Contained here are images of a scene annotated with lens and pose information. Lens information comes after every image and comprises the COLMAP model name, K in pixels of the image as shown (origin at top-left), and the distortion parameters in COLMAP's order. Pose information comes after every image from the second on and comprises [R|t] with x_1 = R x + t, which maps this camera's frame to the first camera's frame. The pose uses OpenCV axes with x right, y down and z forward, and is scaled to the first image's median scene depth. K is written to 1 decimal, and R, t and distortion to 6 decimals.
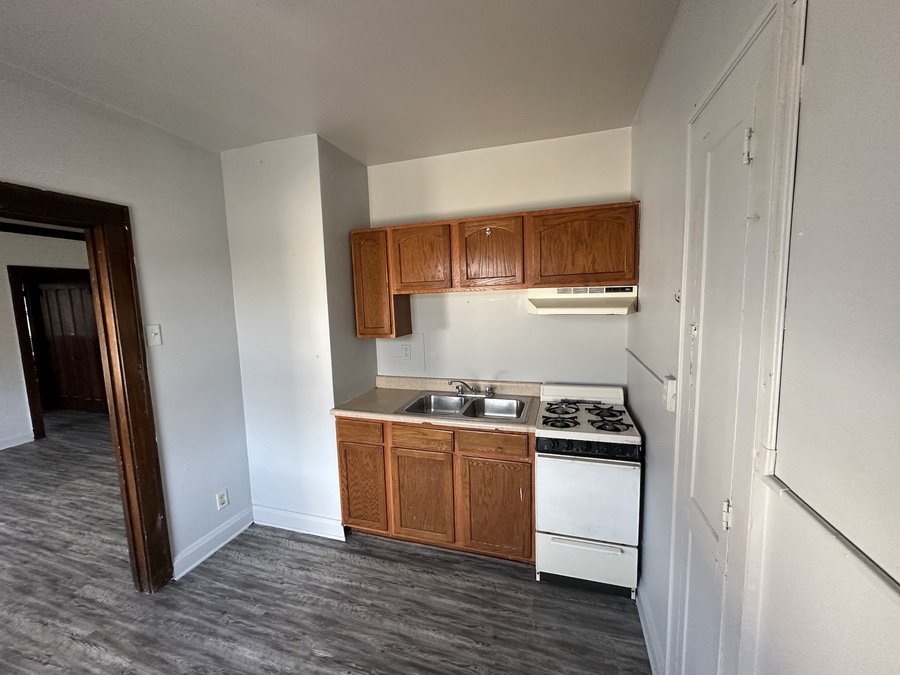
lens RADIAL K [[353.9, 0, 455.4], [0, 353.9, 337.9], [0, 0, 1]] dist [-0.016027, 0.000682]
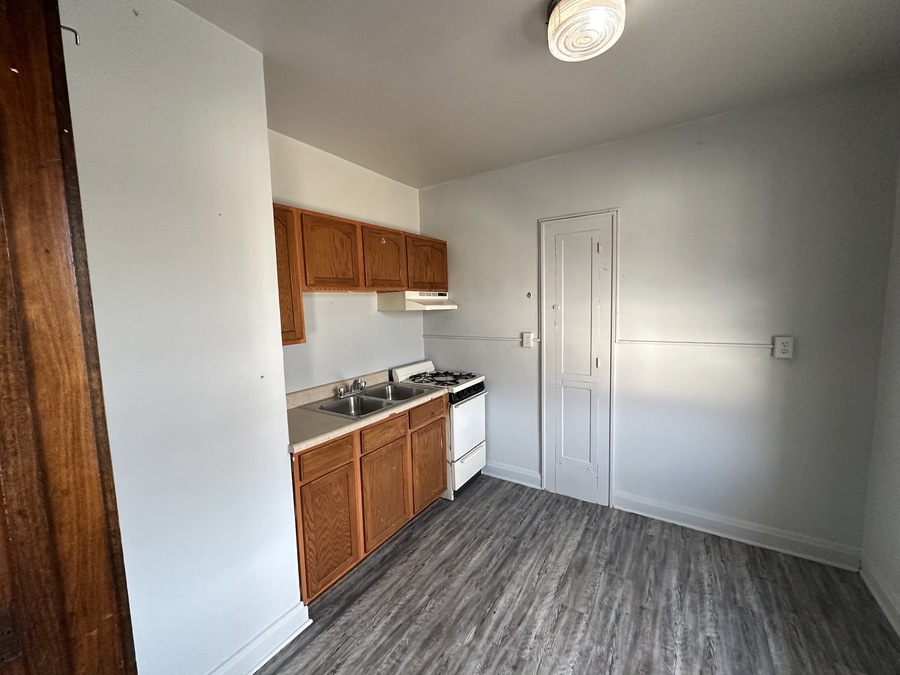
lens RADIAL K [[353.9, 0, 450.7], [0, 353.9, 336.9], [0, 0, 1]] dist [-0.016027, 0.000682]
pose [[0.277006, -0.069502, 0.958351, -1.089199], [0.126734, 0.991310, 0.035260, 0.000077], [-0.952474, 0.111688, 0.283407, 0.554744]]
